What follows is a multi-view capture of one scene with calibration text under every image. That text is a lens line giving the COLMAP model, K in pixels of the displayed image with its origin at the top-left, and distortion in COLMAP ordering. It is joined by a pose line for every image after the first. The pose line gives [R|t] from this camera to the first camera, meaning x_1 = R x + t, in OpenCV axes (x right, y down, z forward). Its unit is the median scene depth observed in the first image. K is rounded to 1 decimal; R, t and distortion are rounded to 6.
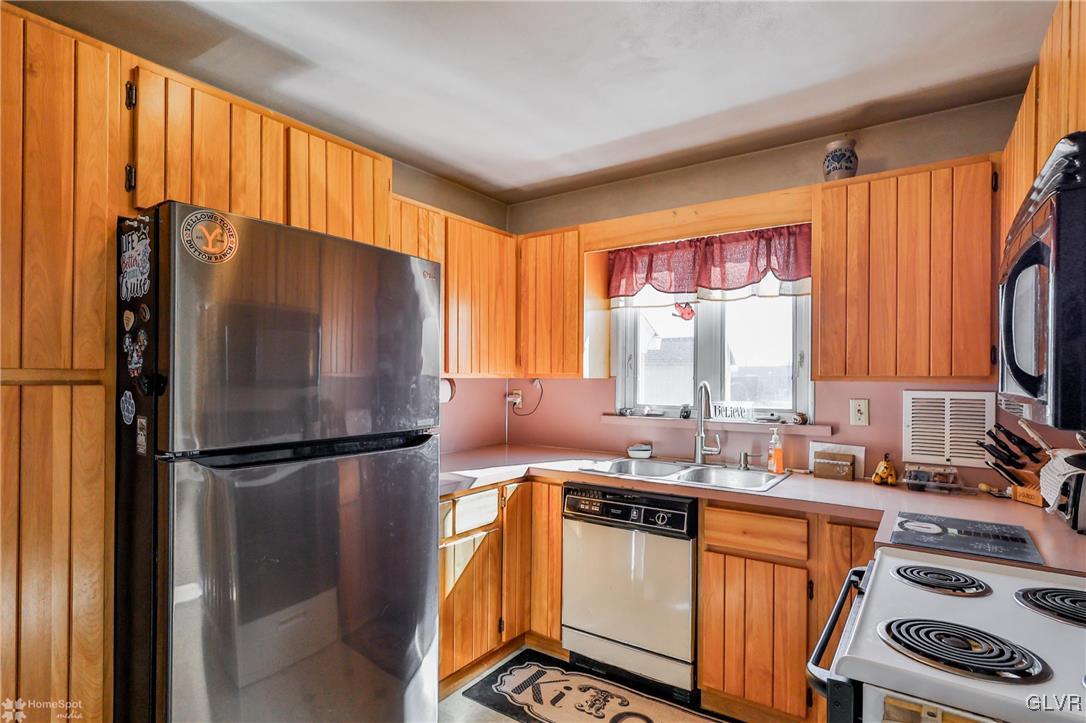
lens RADIAL K [[568.2, 0, 532.0], [0, 568.2, 374.2], [0, 0, 1]] dist [0.002510, 0.001494]
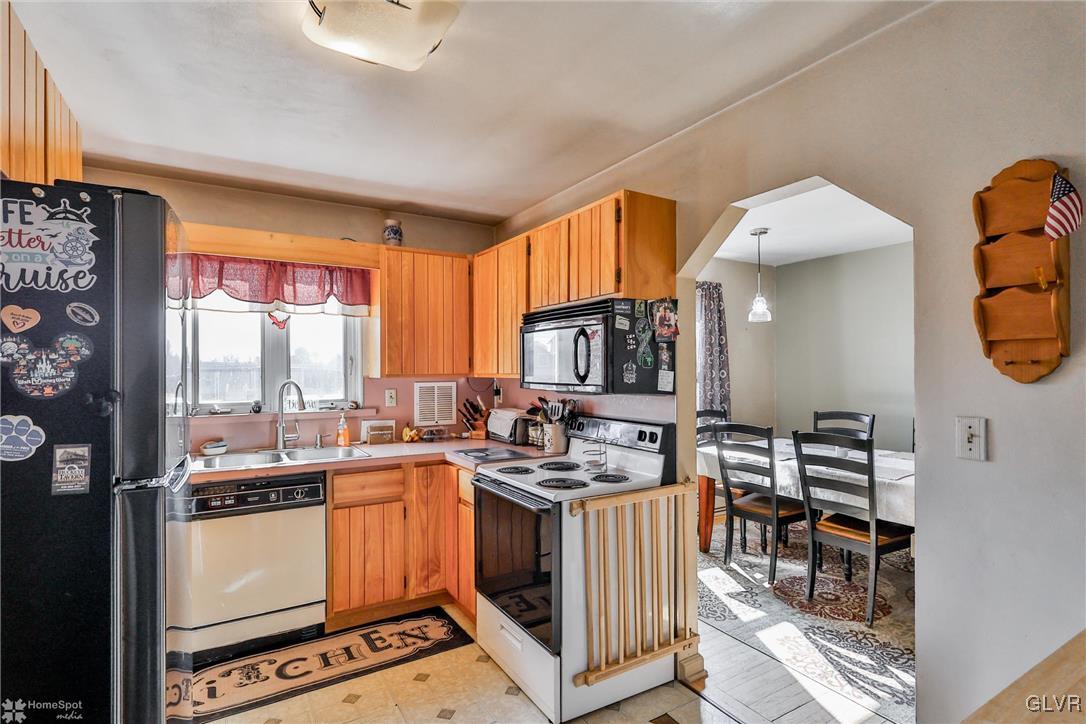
lens RADIAL K [[541.1, 0, 540.7], [0, 541.1, 362.9], [0, 0, 1]] dist [0.000202, -0.000203]
pose [[0.395983, 0.003619, 0.918251, -0.587898], [0.004928, 0.999969, -0.006066, -0.015417], [-0.918245, 0.006927, 0.395953, 0.060543]]
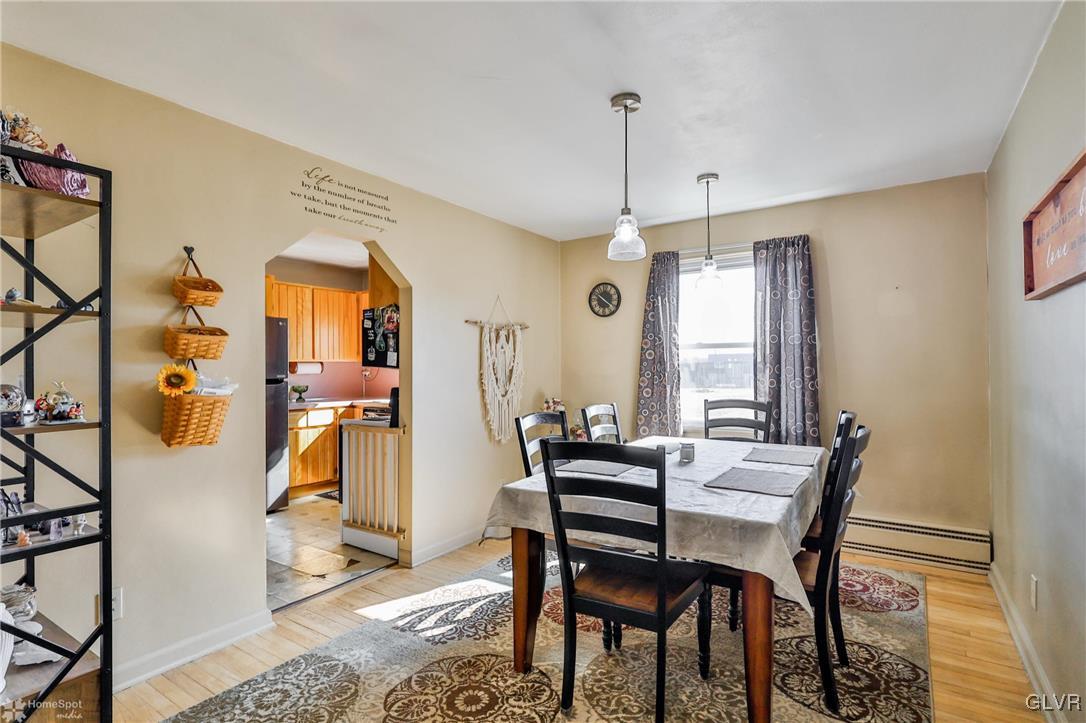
lens RADIAL K [[541.1, 0, 539.5], [0, 541.1, 358.2], [0, 0, 1]] dist [0.000202, -0.000203]
pose [[0.999709, -0.014797, 0.019078, 0.746311], [0.014982, 0.999842, -0.009591, 0.029559], [-0.018933, 0.009874, 0.999772, -1.214949]]
